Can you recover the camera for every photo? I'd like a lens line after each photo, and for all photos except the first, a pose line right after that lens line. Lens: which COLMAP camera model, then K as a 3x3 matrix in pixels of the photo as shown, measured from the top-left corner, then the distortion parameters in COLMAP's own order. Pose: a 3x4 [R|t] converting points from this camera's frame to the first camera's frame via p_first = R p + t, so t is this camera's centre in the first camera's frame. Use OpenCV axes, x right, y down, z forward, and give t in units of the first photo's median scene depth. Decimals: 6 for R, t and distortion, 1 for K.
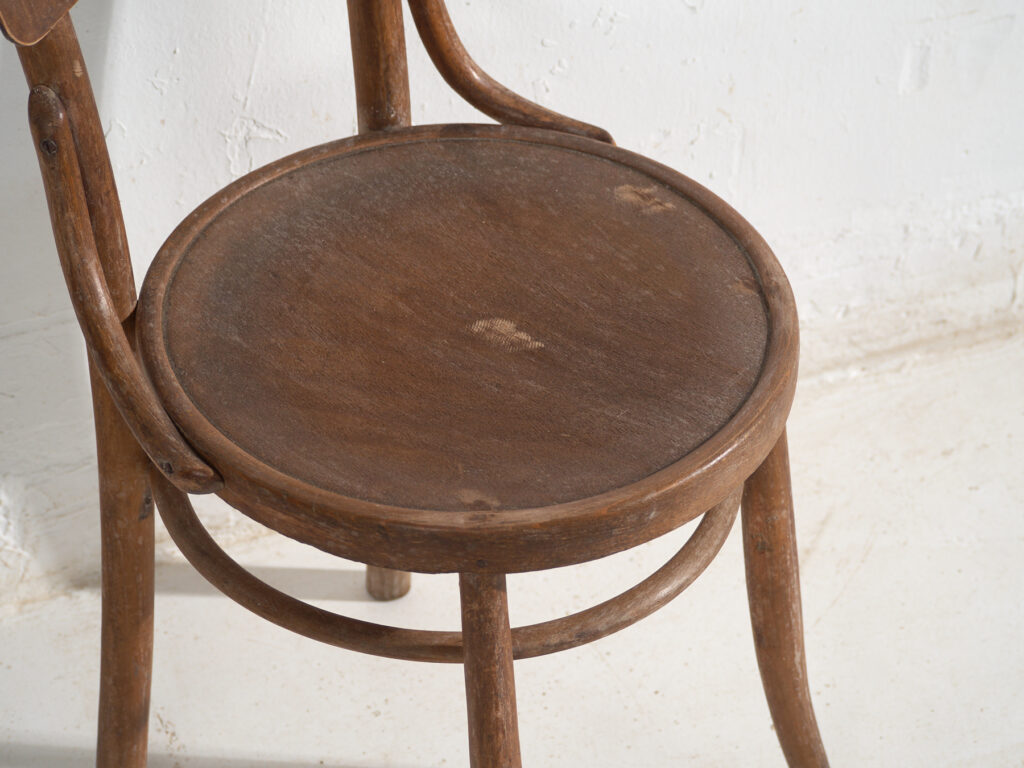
lens RADIAL K [[2818.2, 0, 512.0], [0, 2818.2, 384.0], [0, 0, 1]] dist [0.056309, -0.277762]
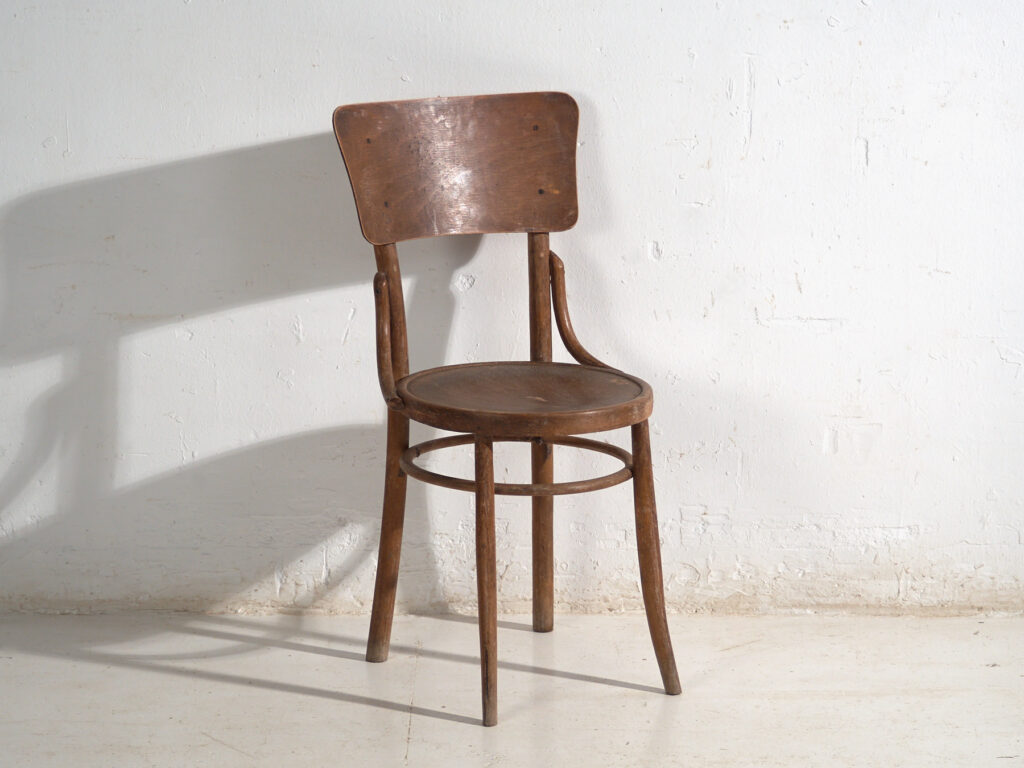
lens RADIAL K [[2608.6, 0, 512.0], [0, 2608.6, 384.0], [0, 0, 1]] dist [0.047639, -0.113450]
pose [[0.929354, 0.095112, -0.356727, 0.738726], [-0.240191, 0.889562, -0.388571, 0.806492], [0.280373, 0.446803, 0.849564, -0.917451]]
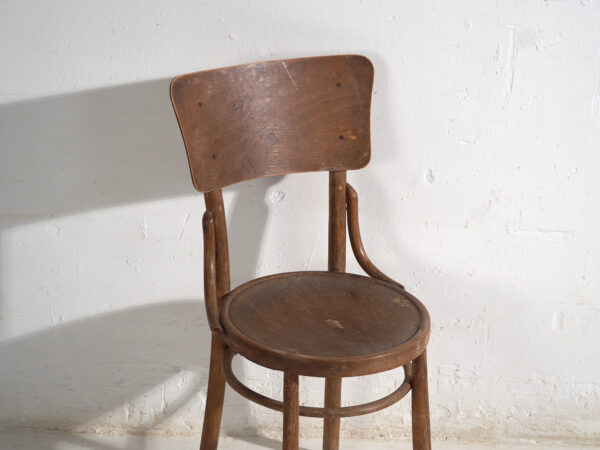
lens RADIAL K [[1391.3, 0, 300.0], [0, 1391.3, 225.0], [0, 0, 1]] dist [0.023186, 0.040706]
pose [[0.928954, 0.168946, -0.329395, 0.405094], [-0.261263, 0.929584, -0.260030, 0.261846], [0.262269, 0.327615, 0.907680, -0.391511]]
